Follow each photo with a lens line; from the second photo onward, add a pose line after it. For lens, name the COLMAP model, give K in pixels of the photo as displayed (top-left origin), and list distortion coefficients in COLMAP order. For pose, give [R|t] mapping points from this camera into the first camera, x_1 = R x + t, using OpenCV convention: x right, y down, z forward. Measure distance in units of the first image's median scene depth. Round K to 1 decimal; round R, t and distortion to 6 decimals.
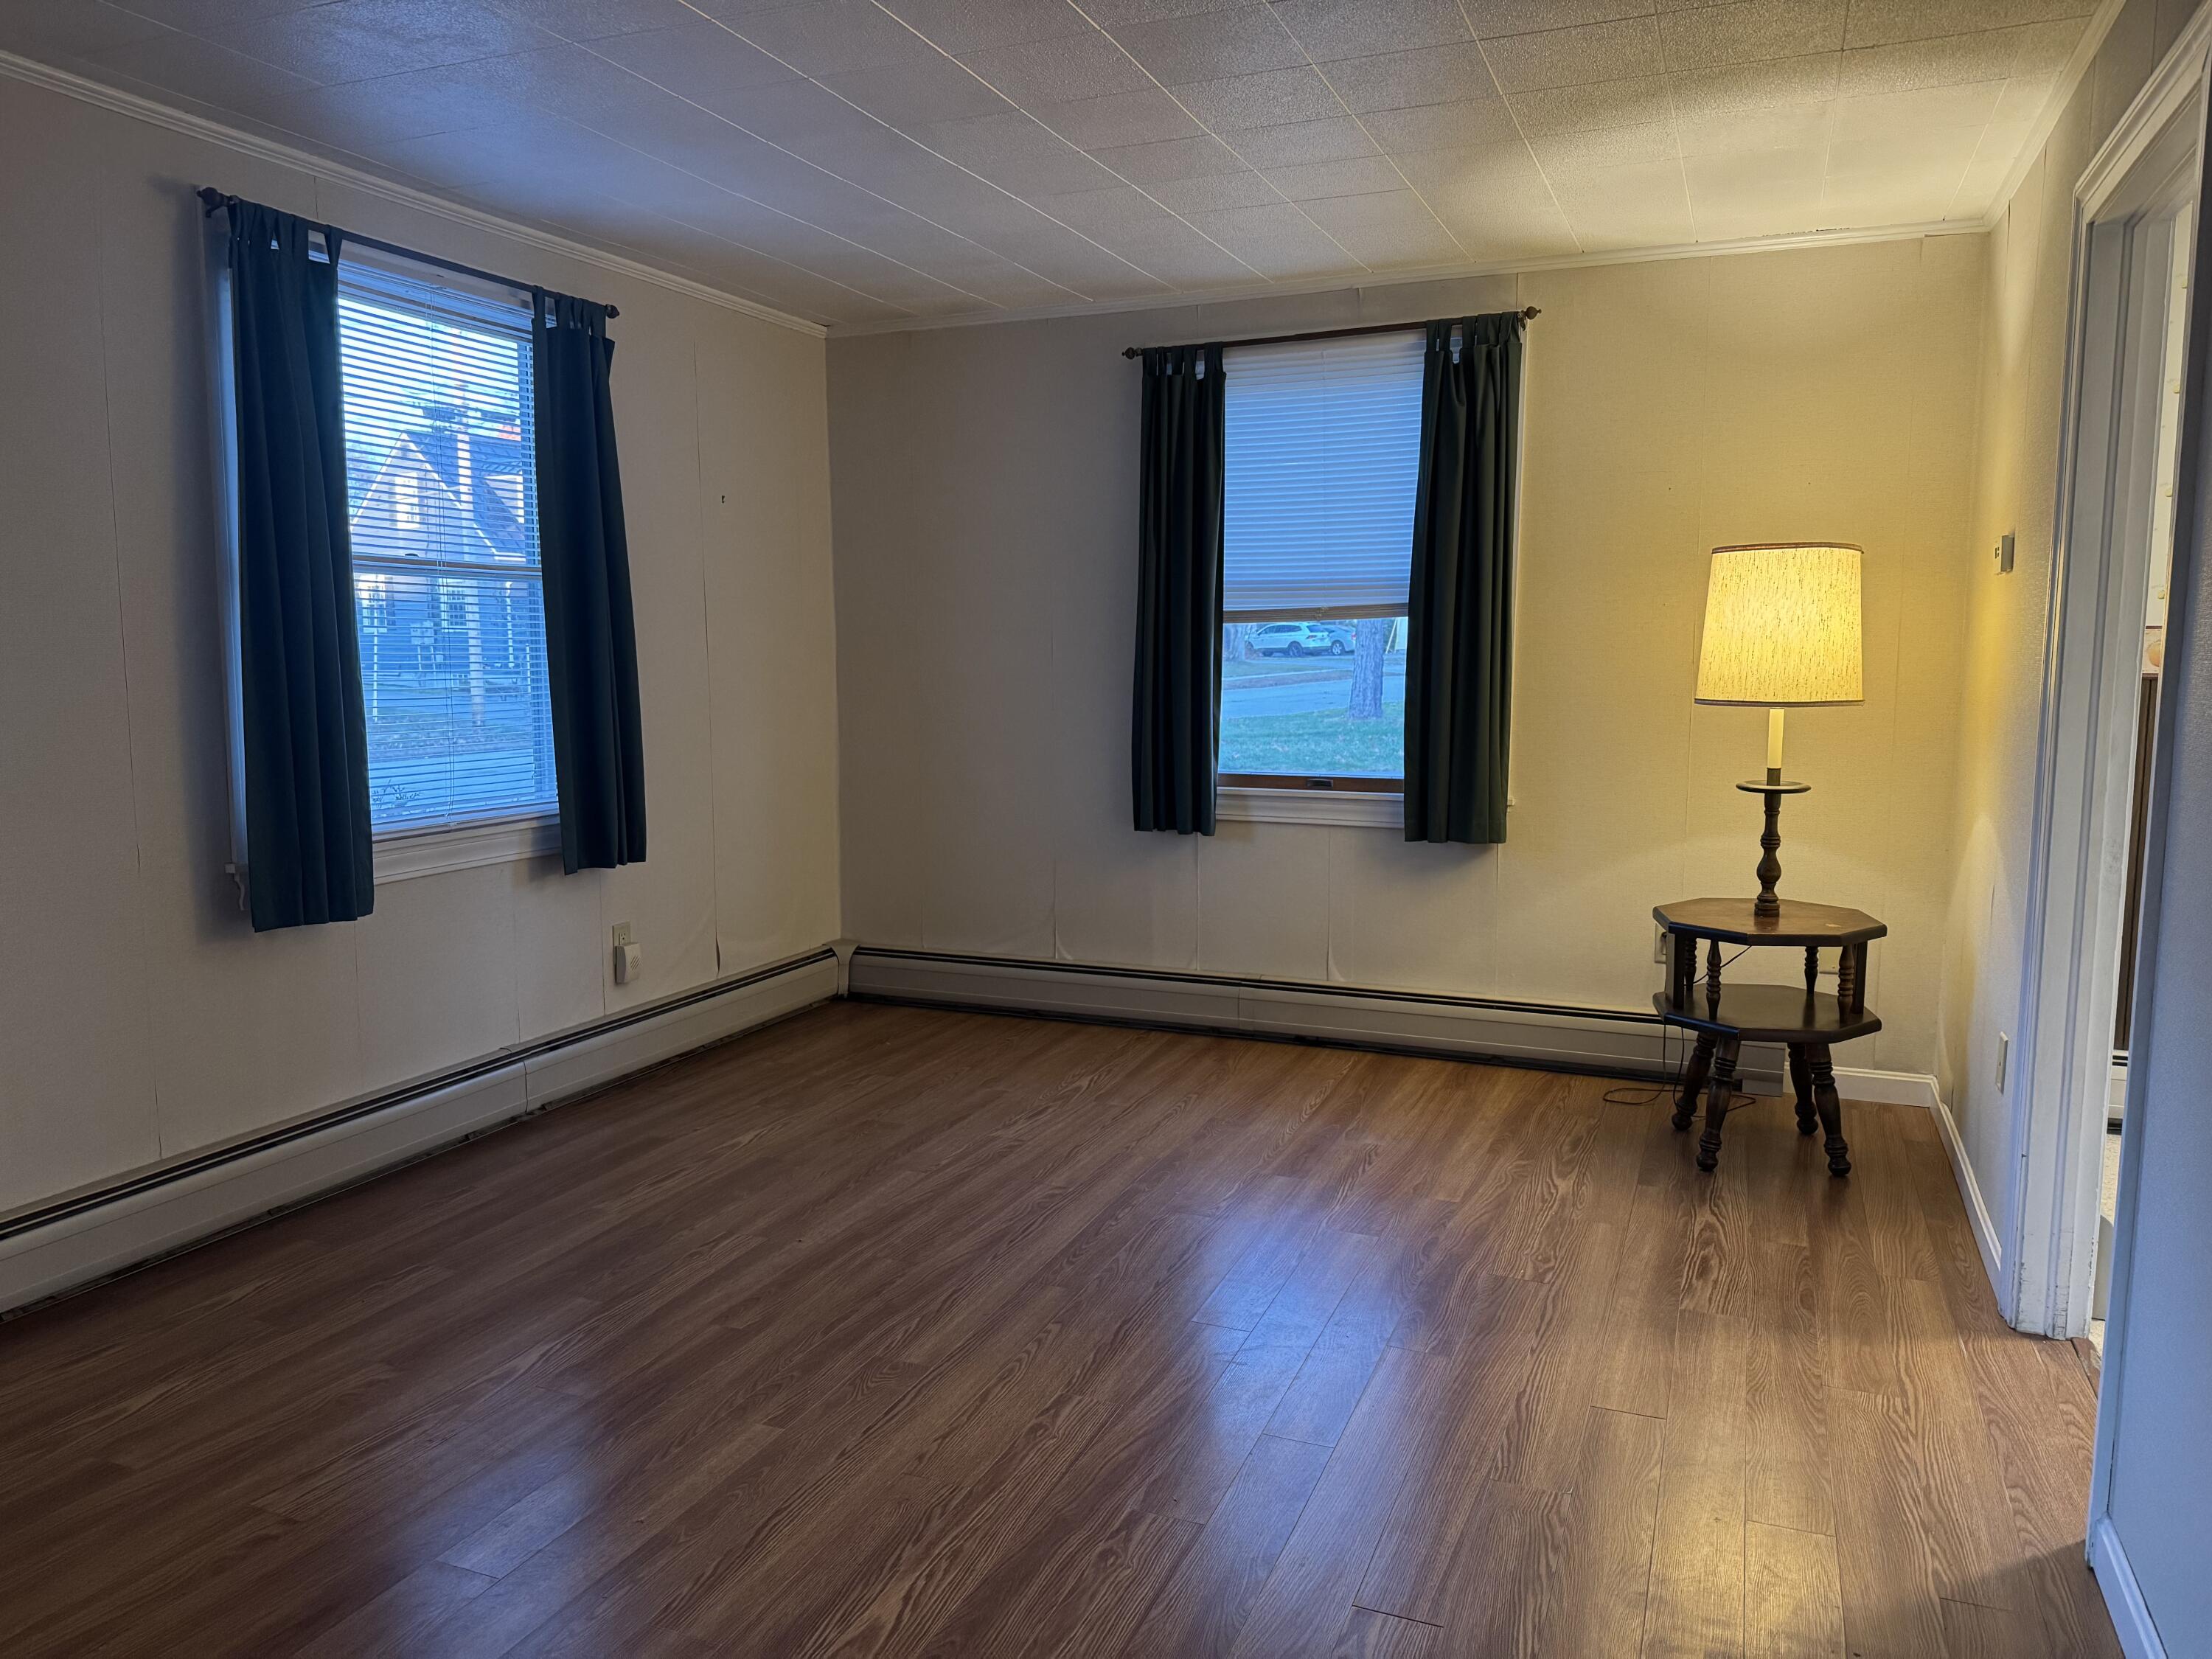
lens RADIAL K [[1540.2, 0, 1102.2], [0, 1540.2, 826.9], [0, 0, 1]] dist [0.001446, -0.001417]
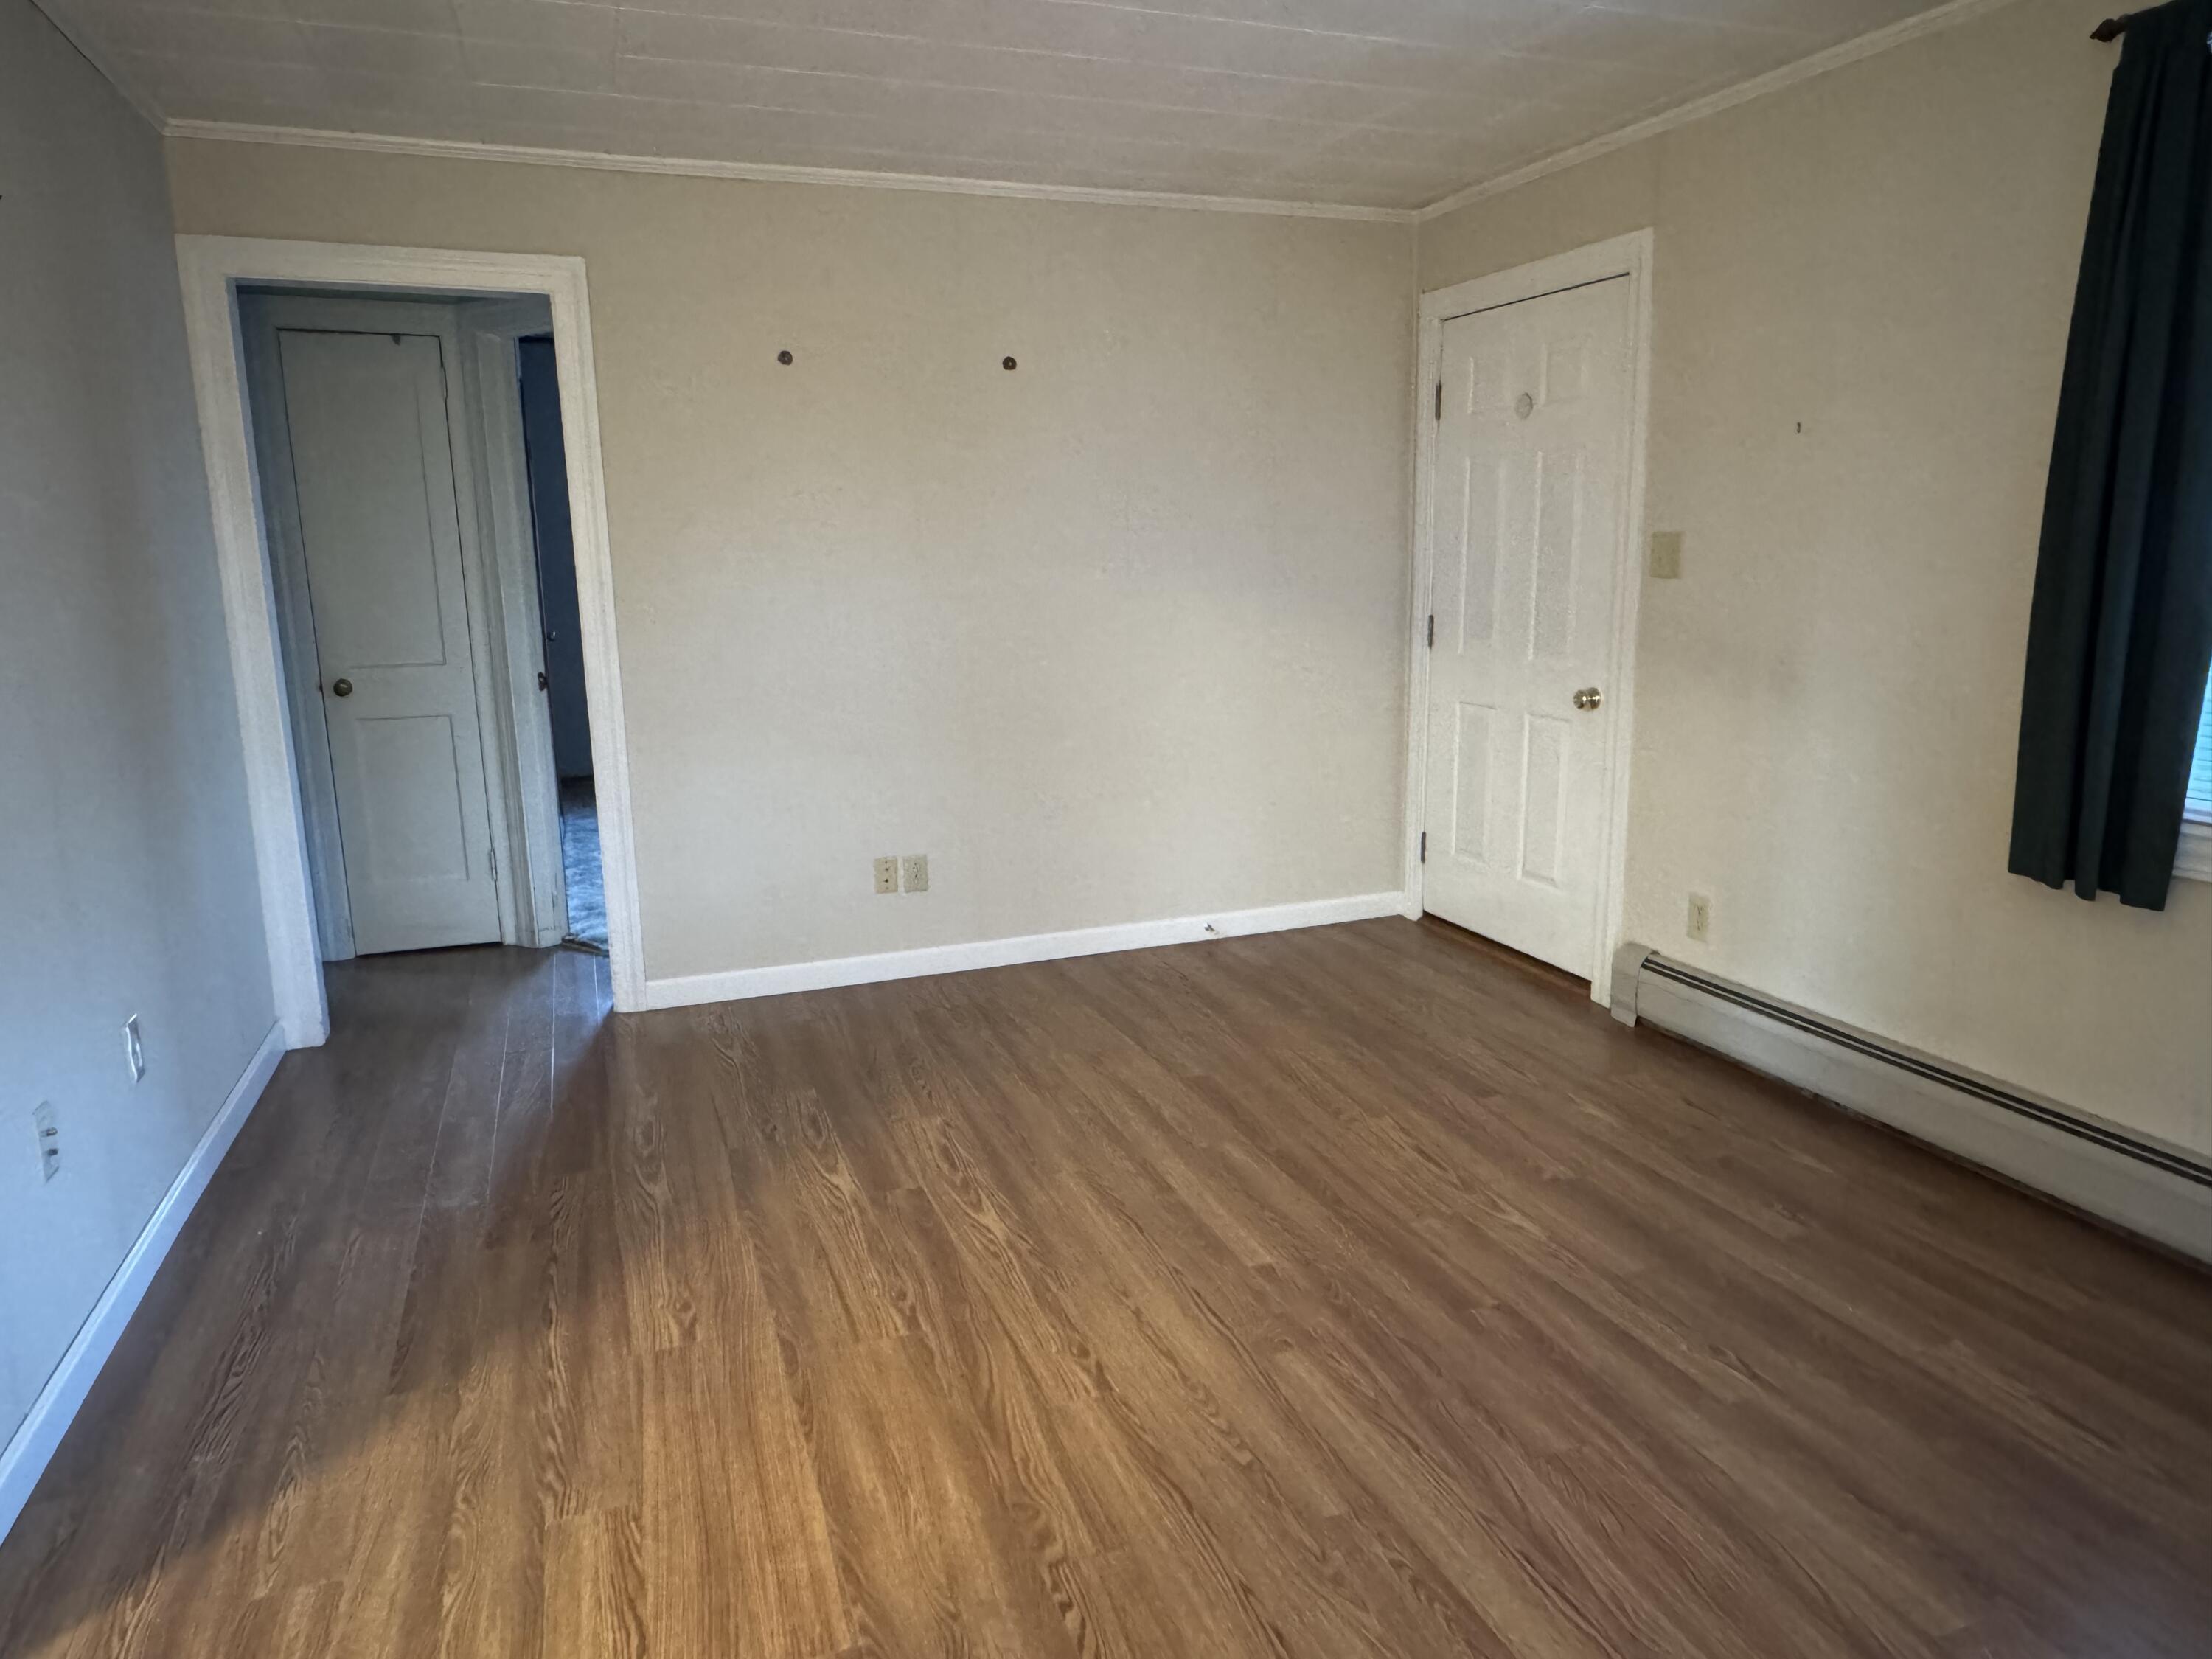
lens RADIAL K [[1426.2, 0, 1102.8], [0, 1426.2, 831.8], [0, 0, 1]] dist [0.002156, -0.000461]
pose [[-0.731134, 0.145936, -0.666443, 0.509131], [-0.069750, 0.955745, 0.285807, -0.199280], [0.678659, 0.255448, -0.688599, 1.528082]]
